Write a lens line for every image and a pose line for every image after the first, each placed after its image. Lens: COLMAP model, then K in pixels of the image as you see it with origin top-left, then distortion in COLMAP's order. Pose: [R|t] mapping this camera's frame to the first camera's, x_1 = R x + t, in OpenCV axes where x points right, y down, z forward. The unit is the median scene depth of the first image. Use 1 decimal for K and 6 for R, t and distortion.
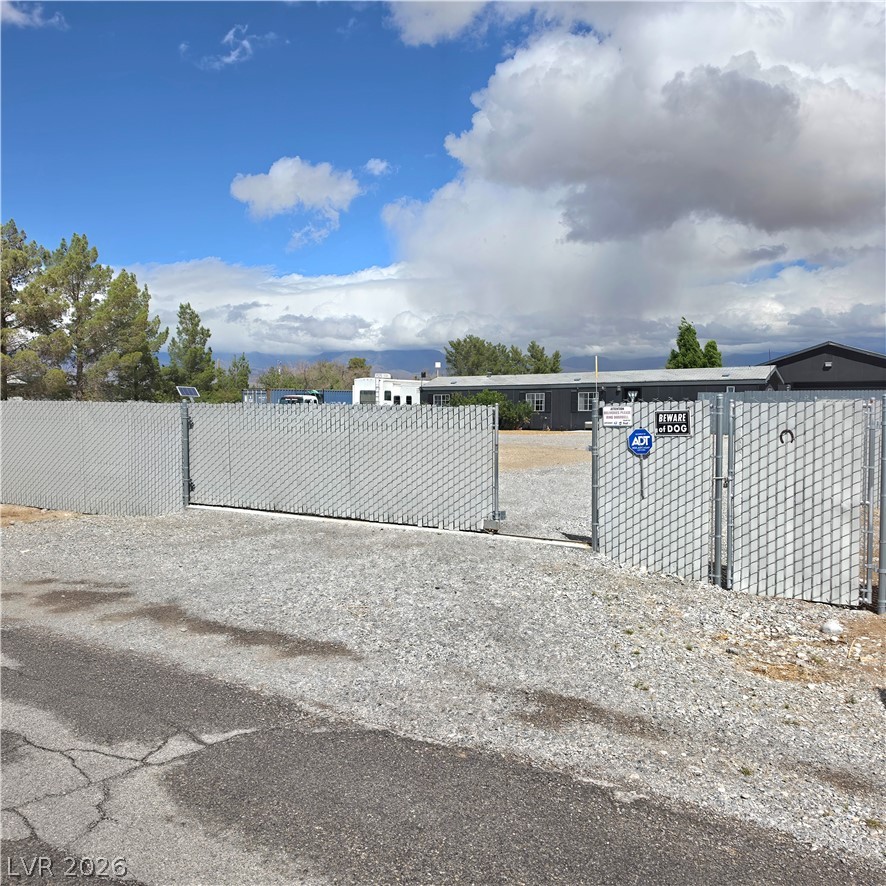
lens RADIAL K [[827.5, 0, 454.7], [0, 827.5, 418.1], [0, 0, 1]] dist [0.085002, 0.000000]
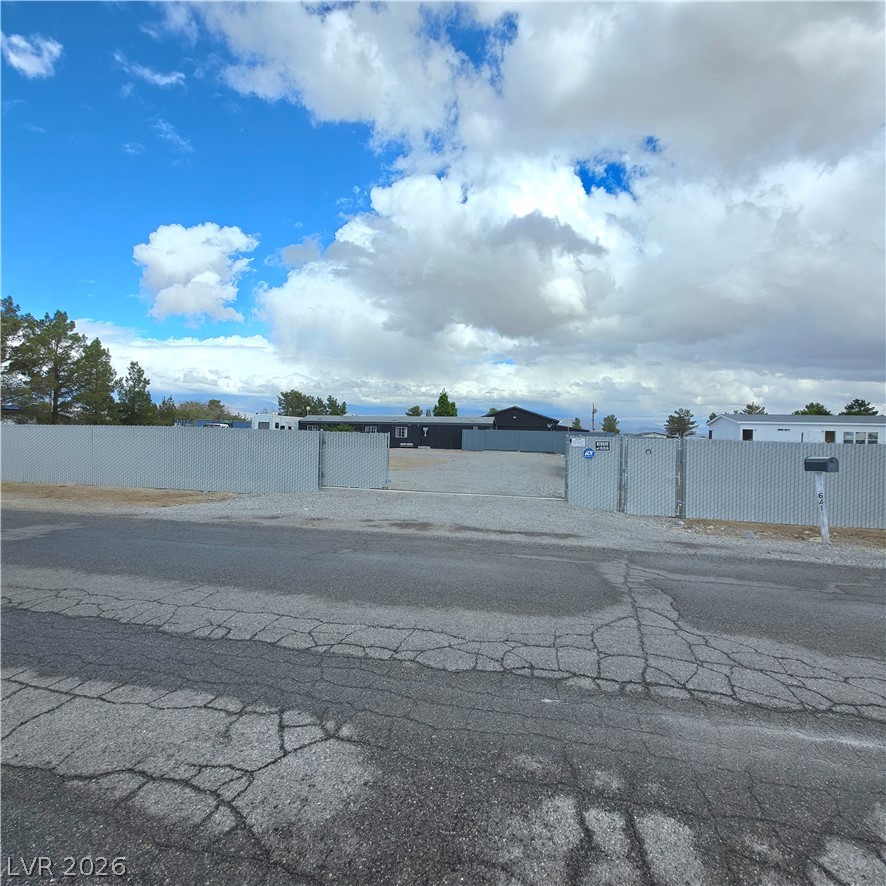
lens RADIAL K [[482.1, 0, 454.1], [0, 482.1, 443.0], [0, 0, 1]] dist [-0.004536, -0.000113]
pose [[0.931152, 0.015348, 0.364309, -0.101928], [-0.016738, 0.999860, 0.000657, 0.000575], [-0.364248, -0.006710, 0.931278, -0.022414]]
